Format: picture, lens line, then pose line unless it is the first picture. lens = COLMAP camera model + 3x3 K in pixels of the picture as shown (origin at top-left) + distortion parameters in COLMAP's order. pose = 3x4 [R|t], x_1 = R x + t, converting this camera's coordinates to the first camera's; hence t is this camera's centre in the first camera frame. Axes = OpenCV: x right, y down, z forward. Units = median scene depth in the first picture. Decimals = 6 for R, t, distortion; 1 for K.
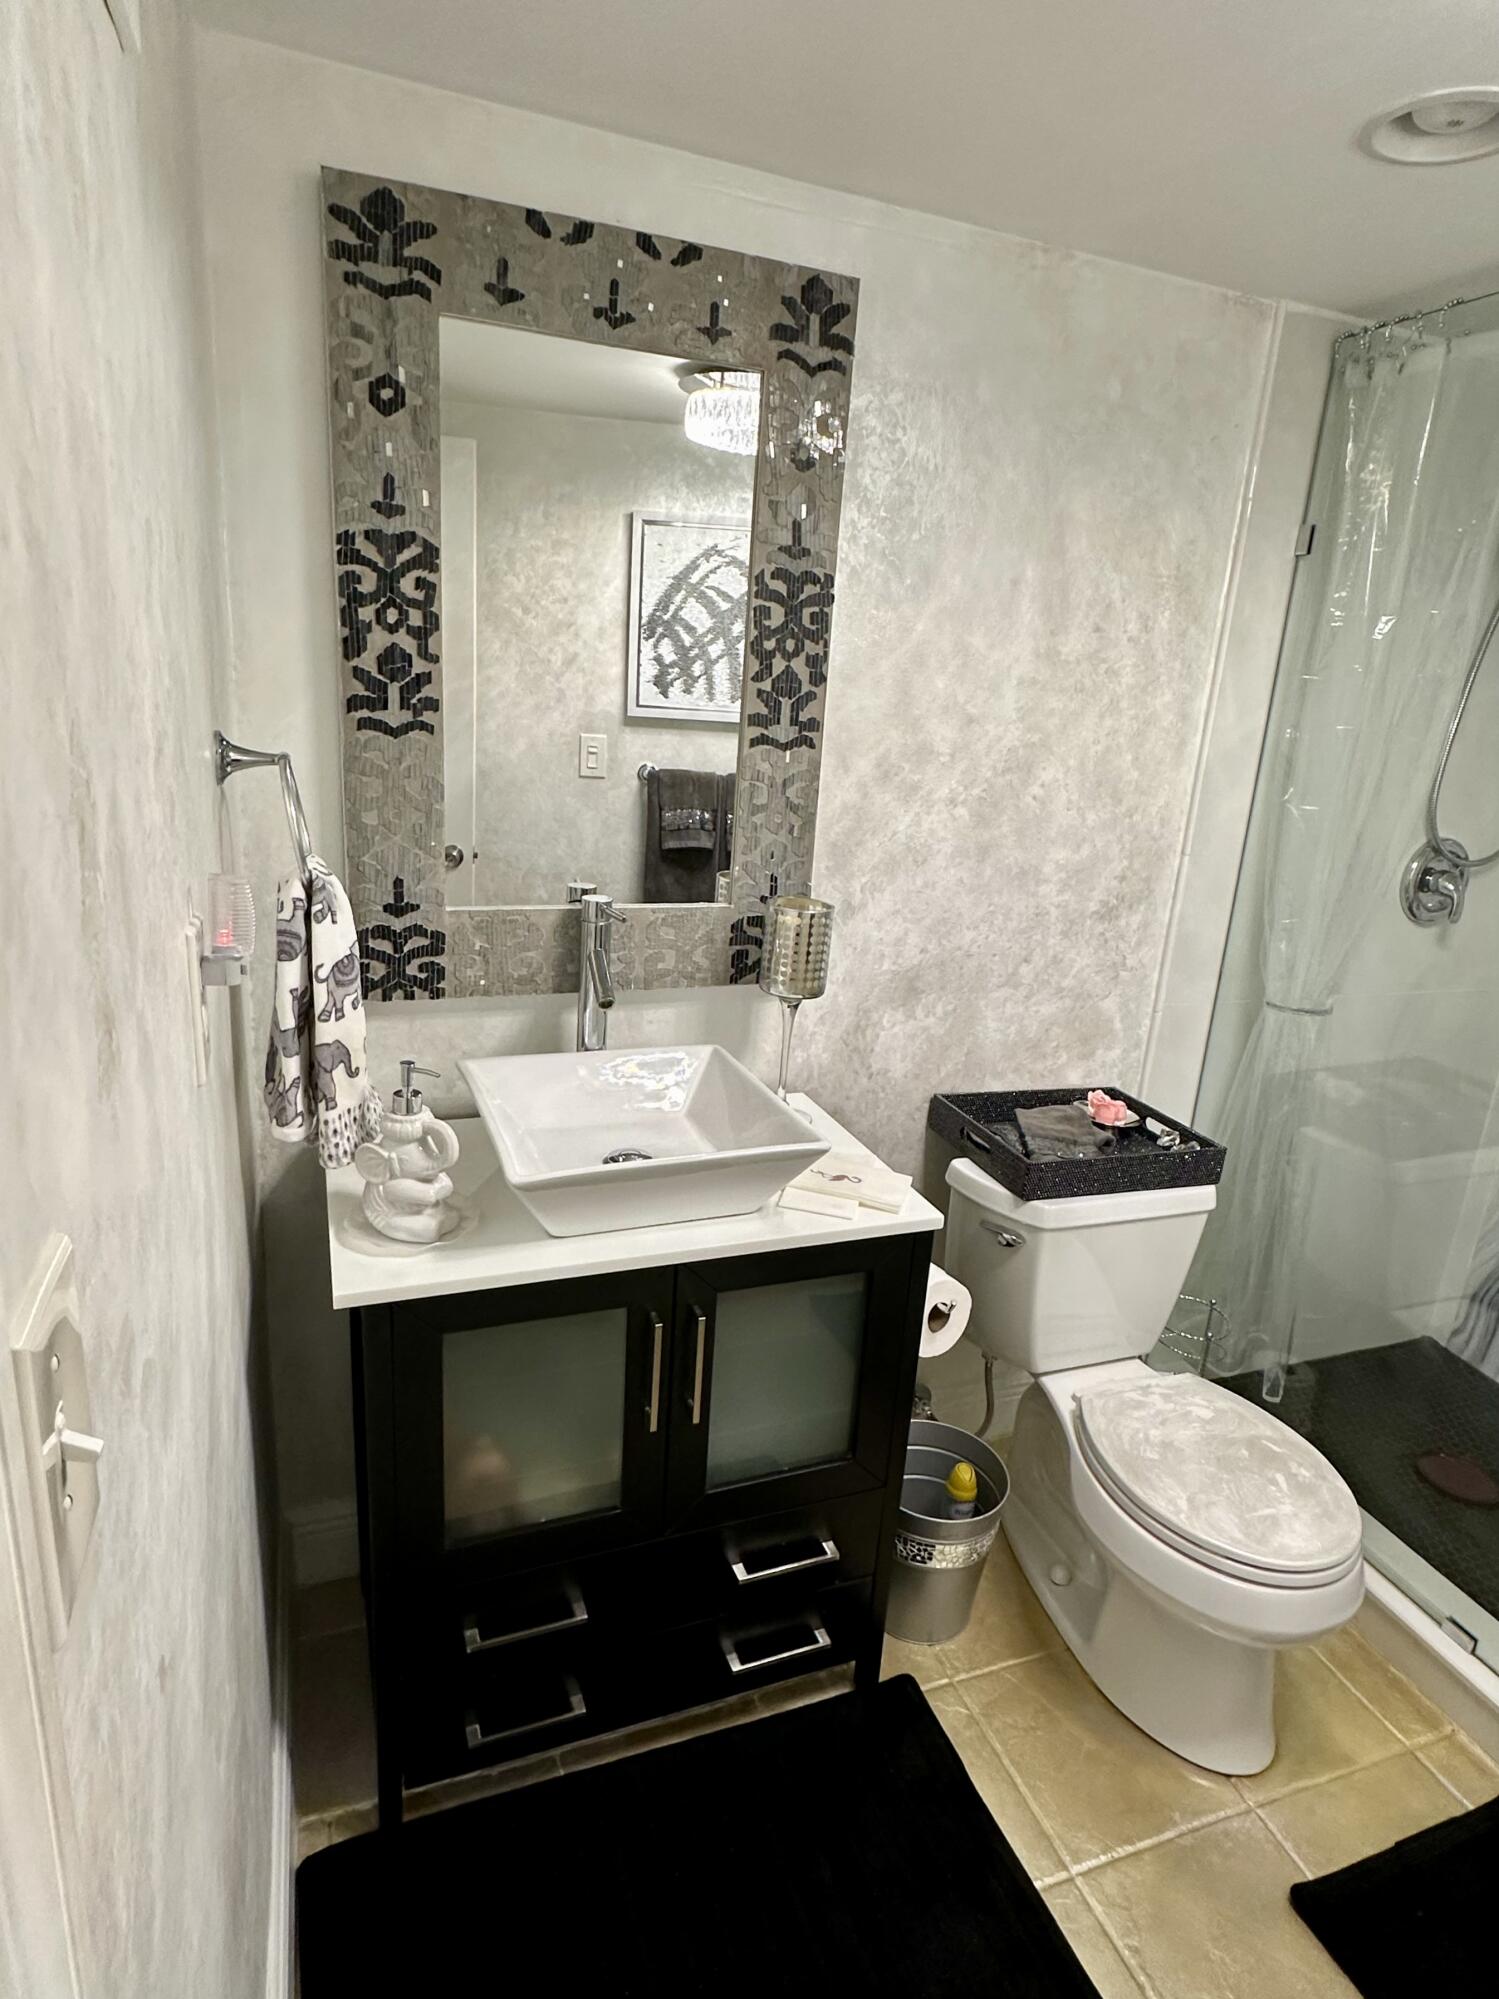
lens RADIAL K [[1051.7, 0, 749.5], [0, 1051.7, 999.5], [0, 0, 1]] dist [-0.003033, 0.000856]
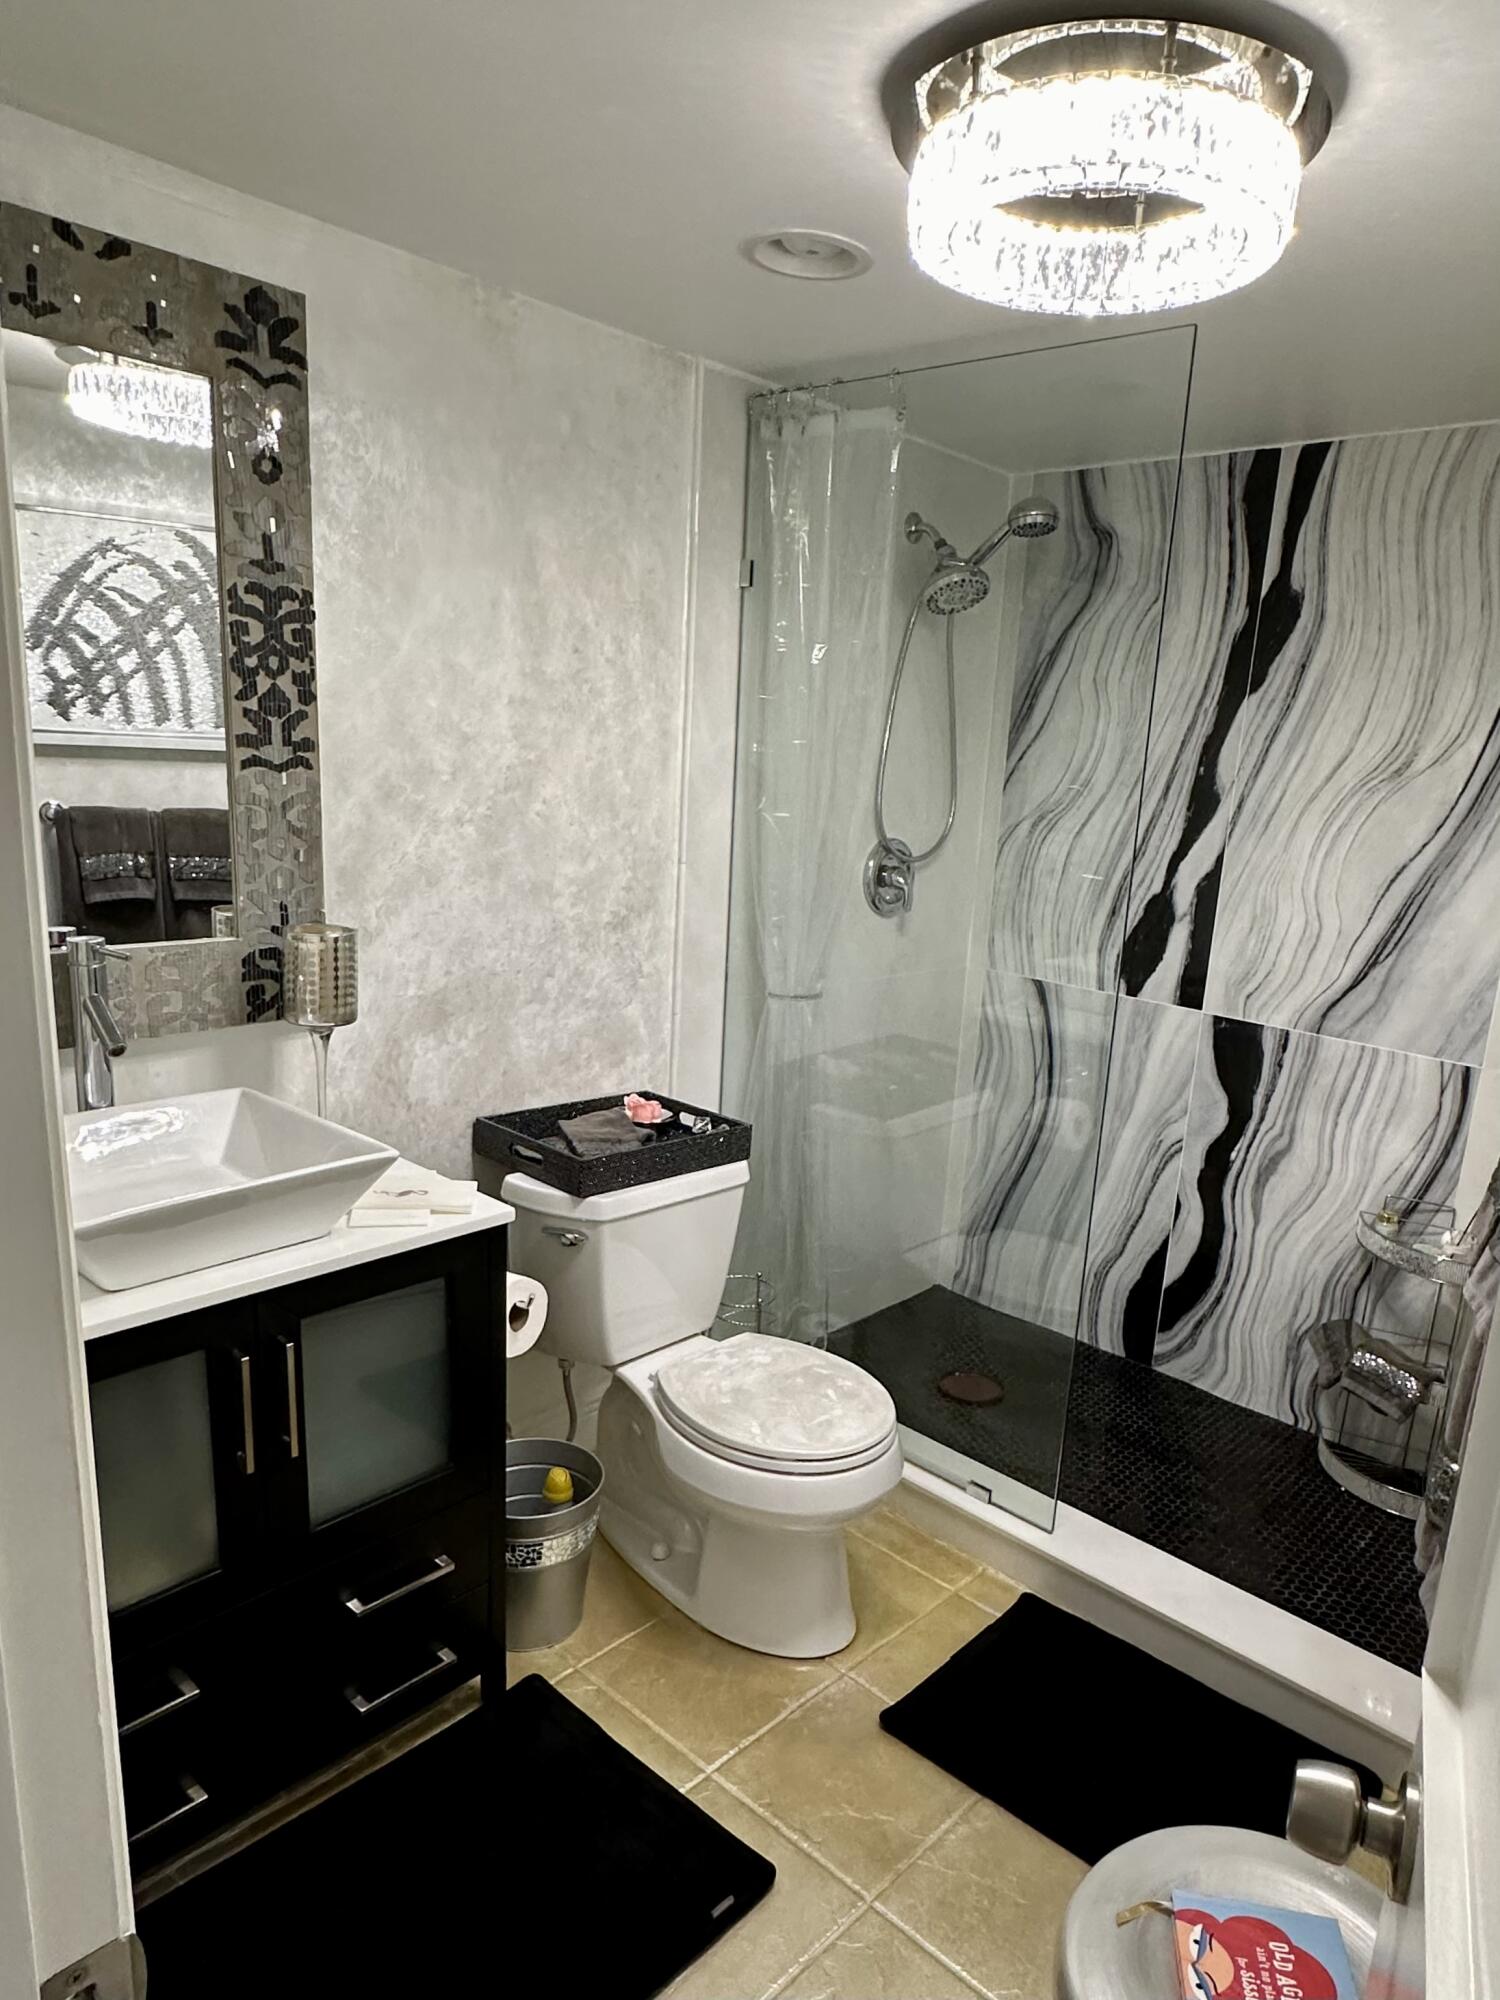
lens RADIAL K [[1153.7, 0, 750.0], [0, 1153.7, 1000.0], [0, 0, 1]] dist [-0.002169, 0.001376]
pose [[0.897812, -0.109397, 0.426575, -0.042614], [0.126412, 0.991909, -0.011678, 0.026760], [-0.421846, 0.064409, 0.904377, -0.086652]]
